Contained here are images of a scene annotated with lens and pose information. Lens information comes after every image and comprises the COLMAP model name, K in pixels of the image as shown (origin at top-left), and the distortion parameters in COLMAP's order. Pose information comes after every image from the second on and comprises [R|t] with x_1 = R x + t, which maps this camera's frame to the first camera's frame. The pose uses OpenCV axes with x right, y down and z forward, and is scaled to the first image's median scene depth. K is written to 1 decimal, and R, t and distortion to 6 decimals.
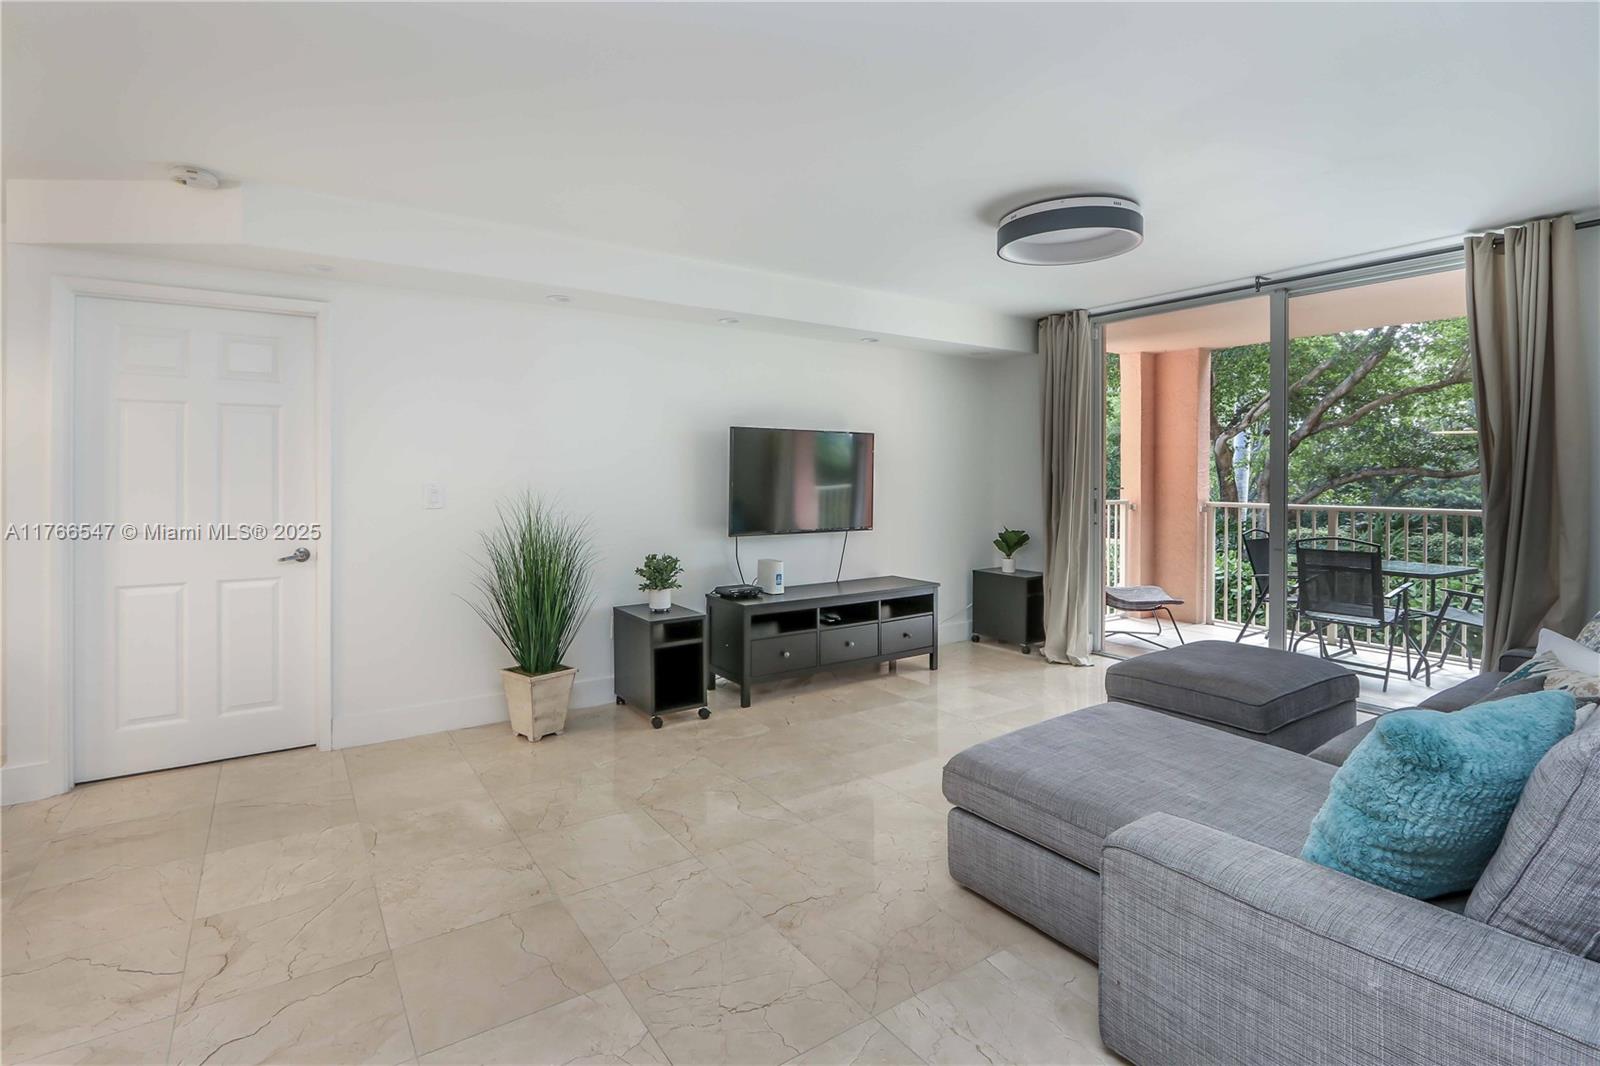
lens RADIAL K [[765.9, 0, 805.4], [0, 765.9, 477.4], [0, 0, 1]] dist [-0.015448, 0.001001]
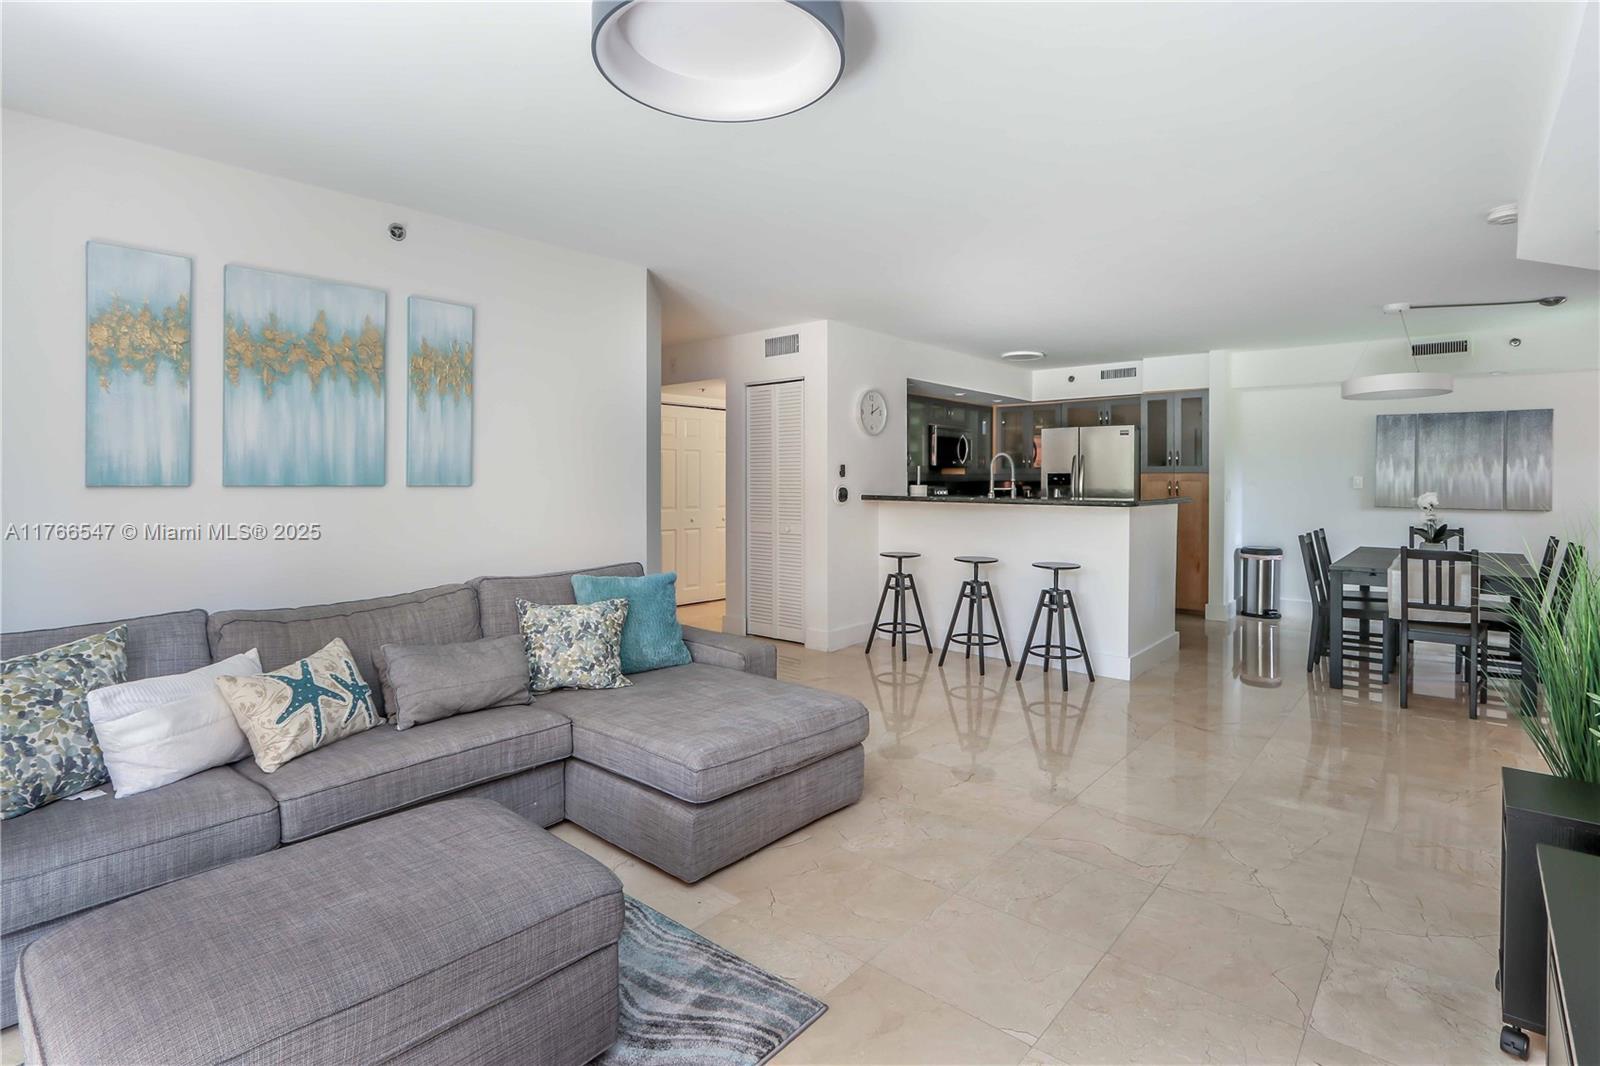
lens RADIAL K [[765.9, 0, 805.4], [0, 765.9, 477.4], [0, 0, 1]] dist [-0.015448, 0.001001]
pose [[-0.968461, -0.003812, -0.249136, 0.392965], [-0.004719, 0.999984, 0.003041, -0.004469], [0.249121, 0.004121, -0.968464, 1.449384]]
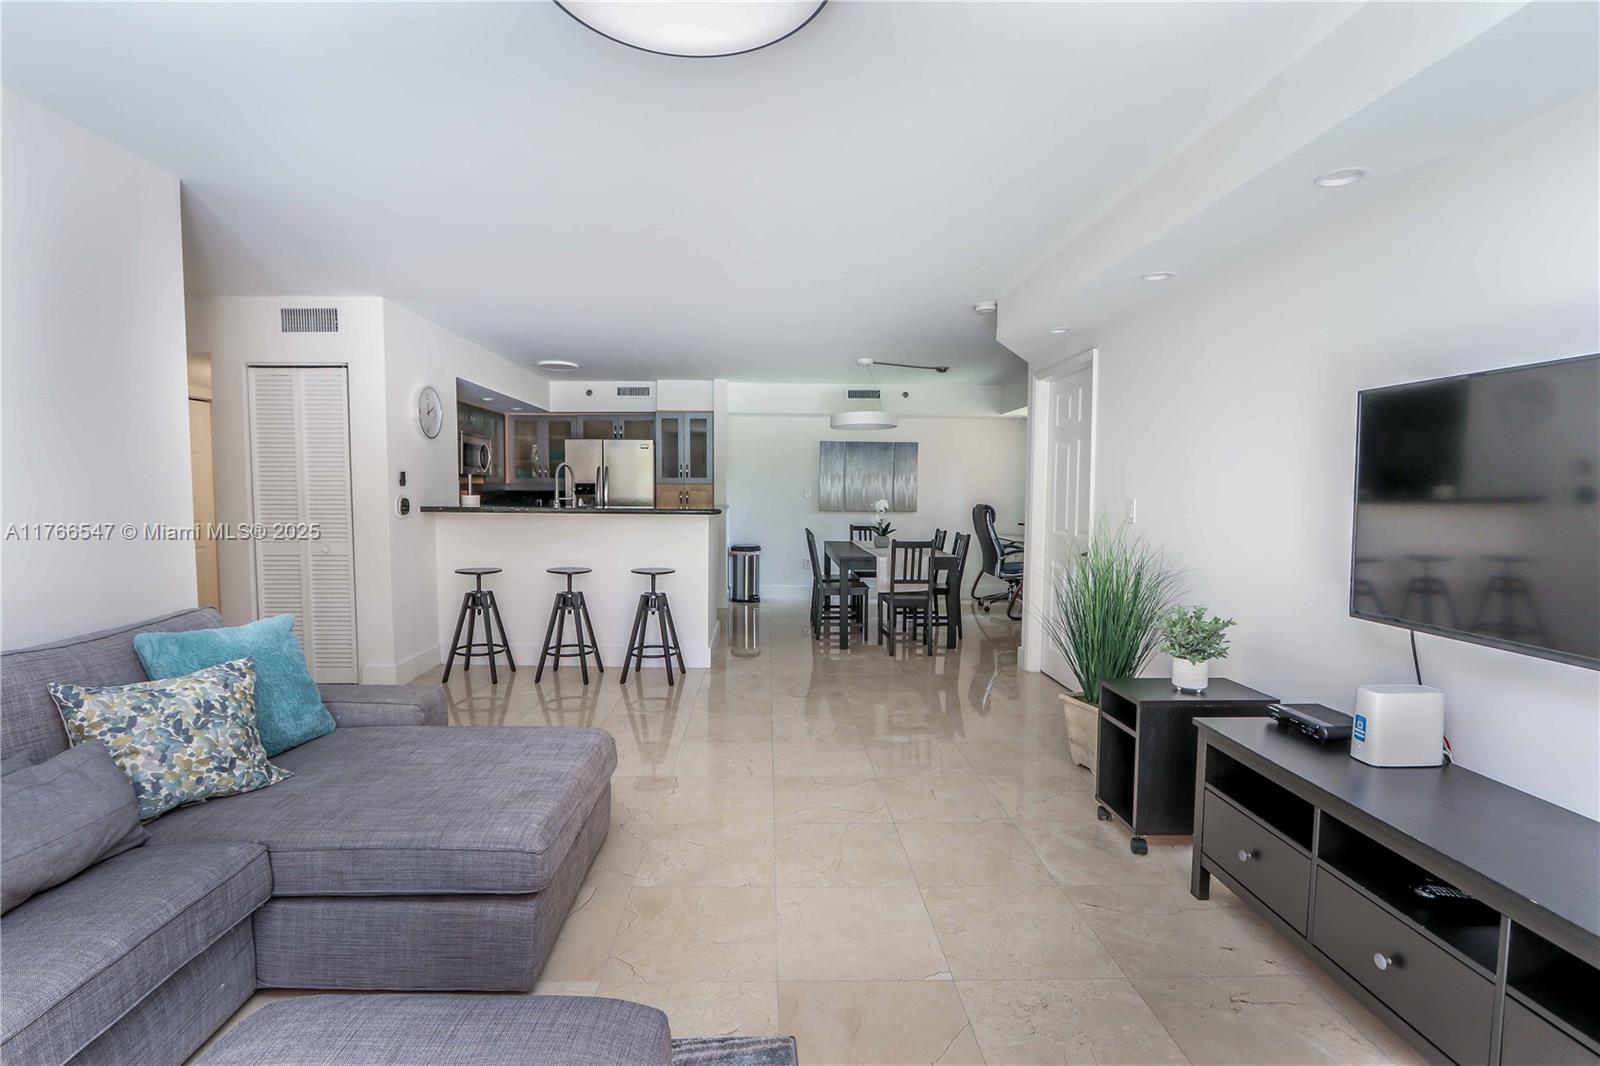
lens RADIAL K [[732.9, 0, 766.3], [0, 732.9, 530.3], [0, 0, 1]] dist [-0.013732, 0.000802]
pose [[-0.565750, 0.040139, -0.823599, 0.633004], [-0.011316, 0.998343, 0.056428, -0.002448], [0.824499, 0.041244, -0.564358, 1.200889]]
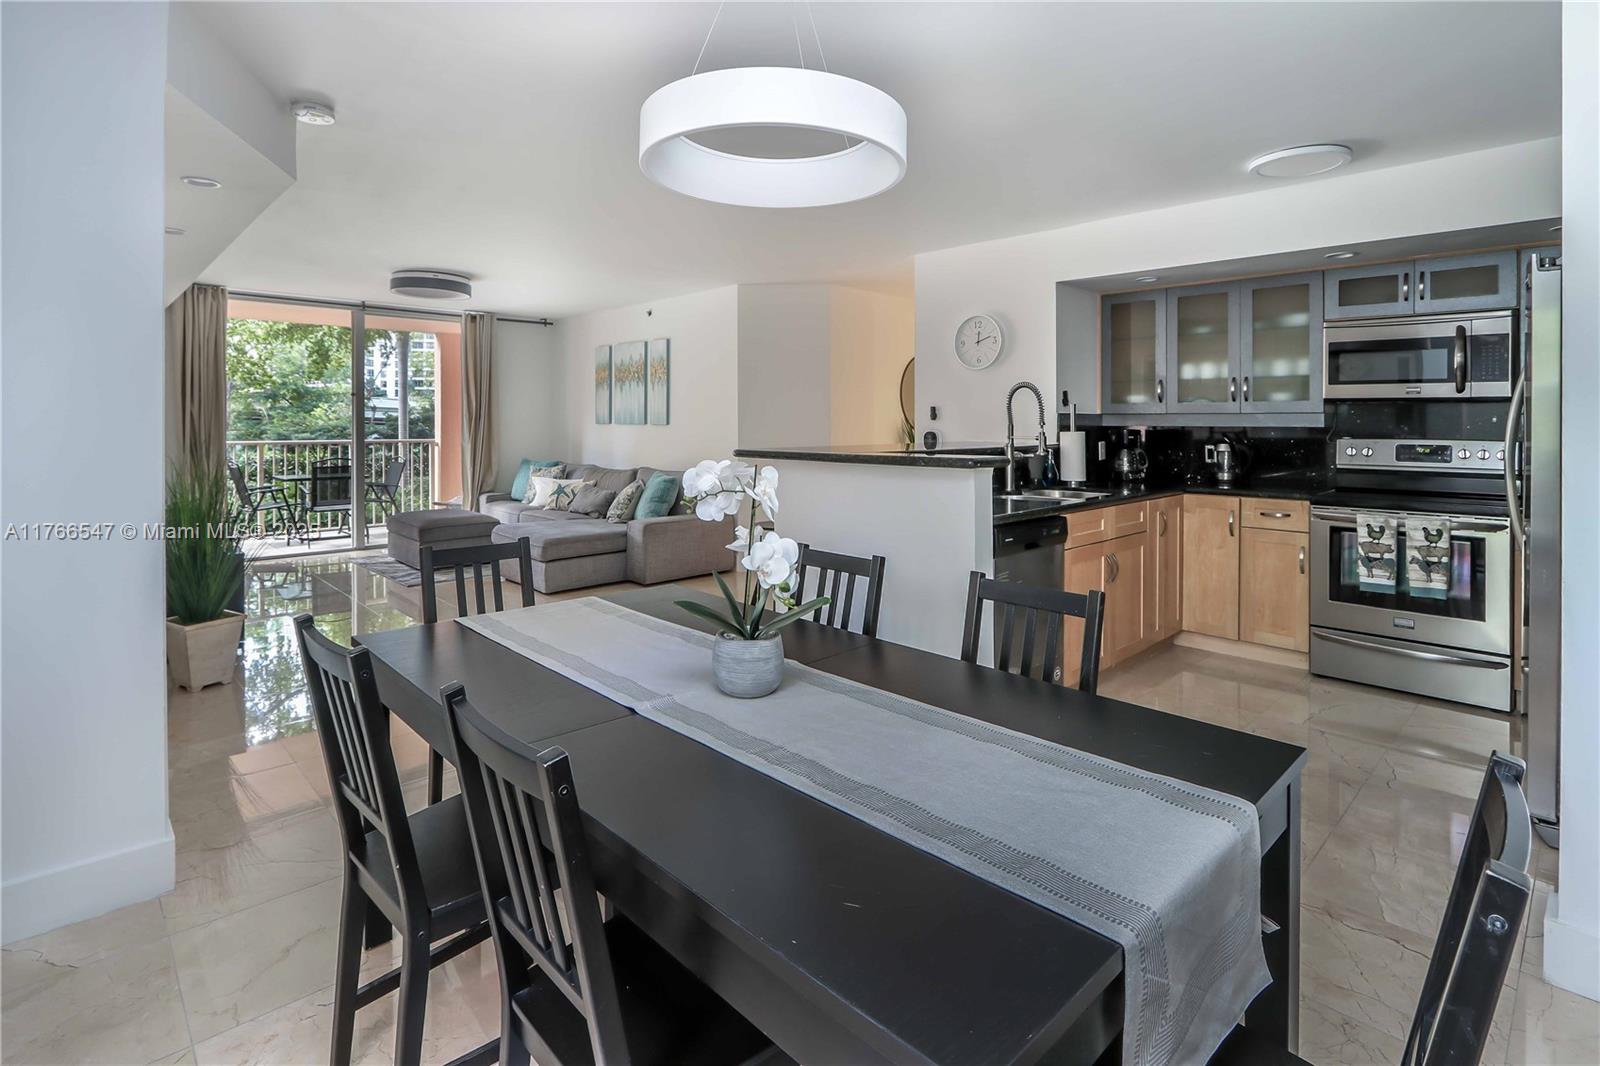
lens RADIAL K [[777.8, 0, 771.1], [0, 777.8, 429.3], [0, 0, 1]] dist [-0.023531, -0.000368]
pose [[-0.146036, -0.011294, 0.989215, -1.484601], [0.001514, 0.999931, 0.011640, -0.000853], [-0.989278, 0.003198, -0.146009, 0.438710]]
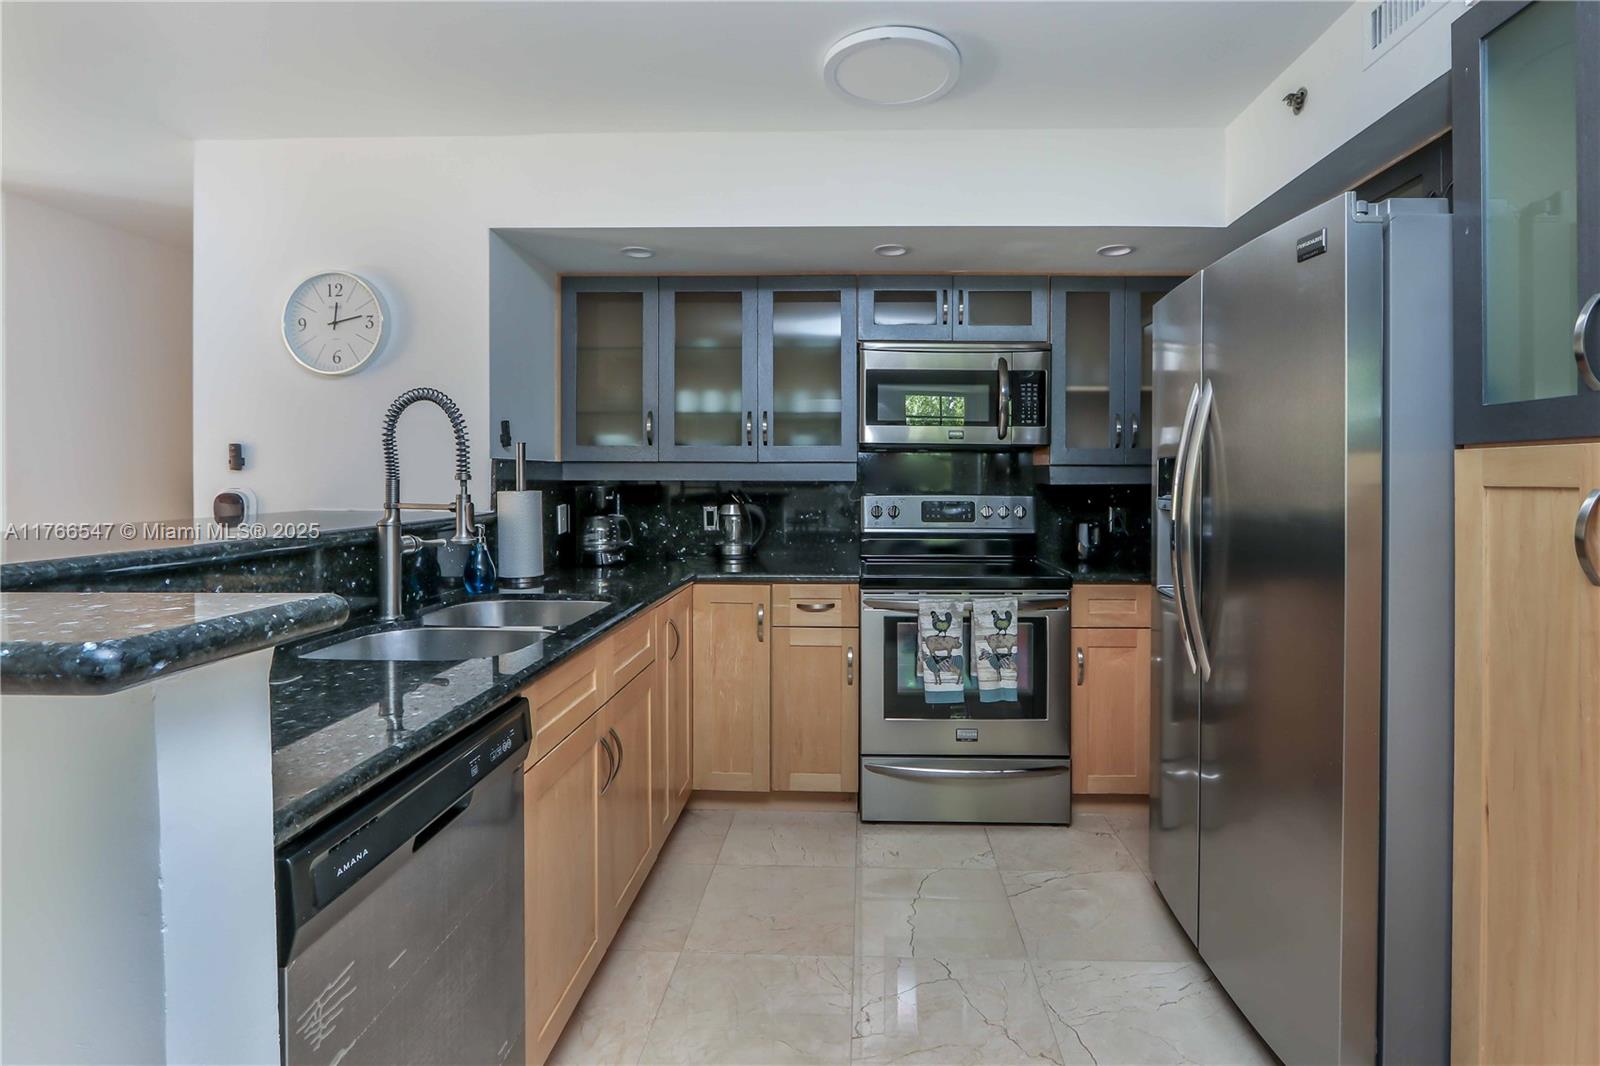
lens RADIAL K [[772.8, 0, 851.8], [0, 772.8, 481.3], [0, 0, 1]] dist [-0.013328, 0.000285]
pose [[-0.812834, -0.006229, 0.582462, -0.978430], [-0.000818, 0.999954, 0.009552, 0.002520], [-0.582495, 0.007288, -0.812802, 0.173331]]
